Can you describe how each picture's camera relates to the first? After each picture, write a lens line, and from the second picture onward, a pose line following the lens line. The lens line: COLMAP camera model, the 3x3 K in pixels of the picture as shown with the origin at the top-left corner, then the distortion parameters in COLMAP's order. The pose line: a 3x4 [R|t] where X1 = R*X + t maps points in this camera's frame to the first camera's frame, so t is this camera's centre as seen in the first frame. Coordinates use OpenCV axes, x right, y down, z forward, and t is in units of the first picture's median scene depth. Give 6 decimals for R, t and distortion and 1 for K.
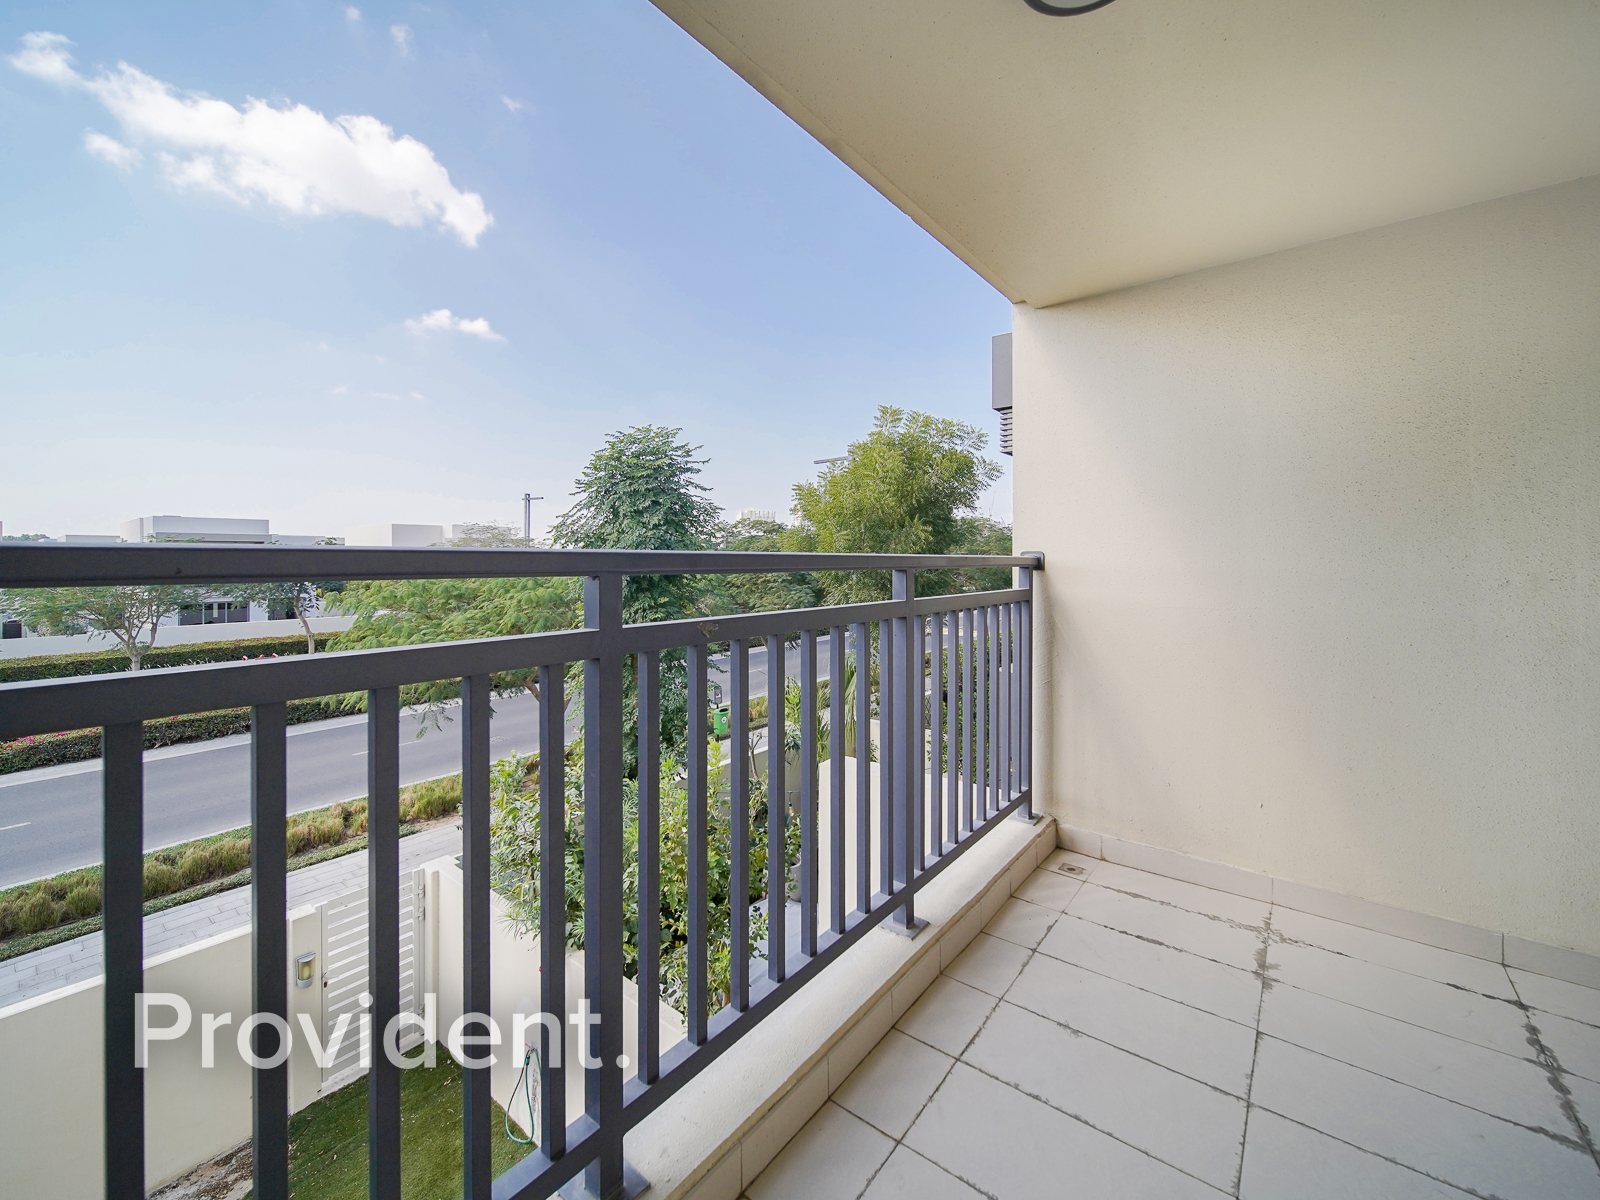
lens RADIAL K [[635.2, 0, 795.4], [0, 635.2, 596.2], [0, 0, 1]] dist [-0.001364, -0.000191]
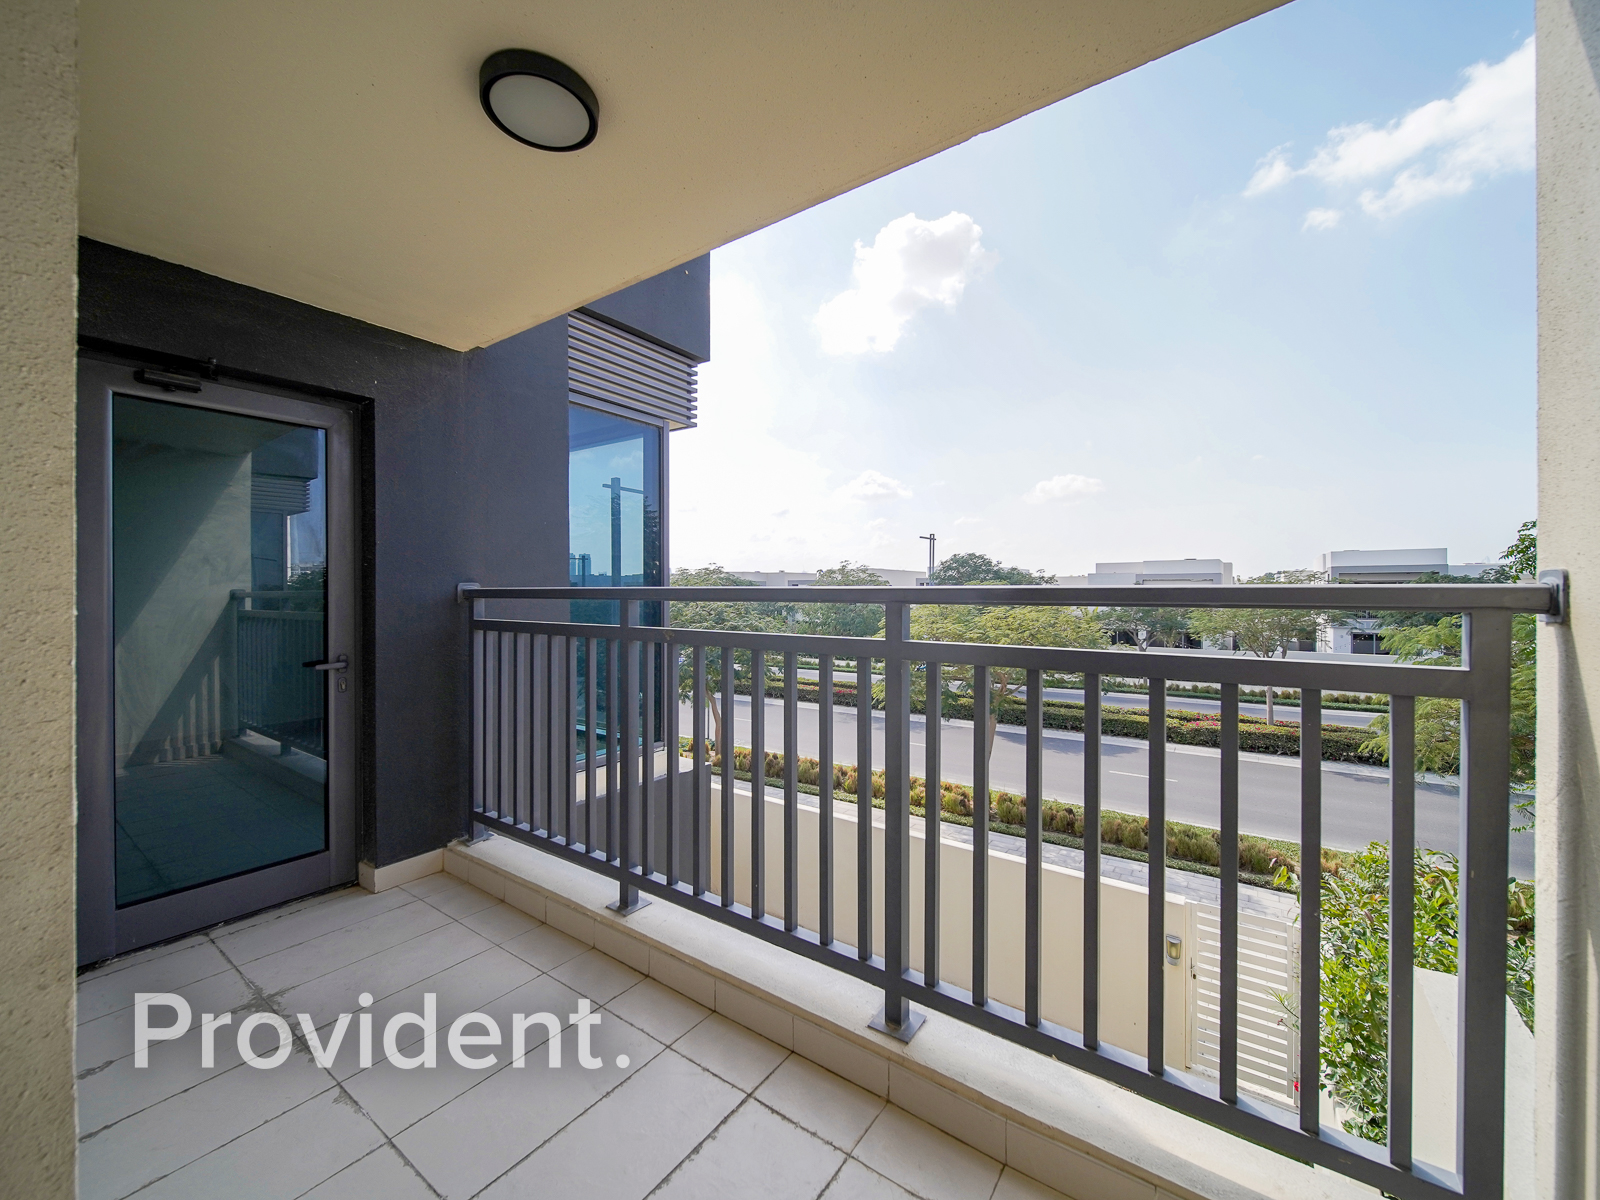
lens RADIAL K [[635.2, 0, 795.4], [0, 635.2, 596.2], [0, 0, 1]] dist [-0.001364, -0.000191]
pose [[0.065935, 0.007169, -0.997798, 0.546351], [-0.056414, 0.998402, 0.003446, -0.025948], [0.996228, 0.056062, 0.066234, 0.421075]]
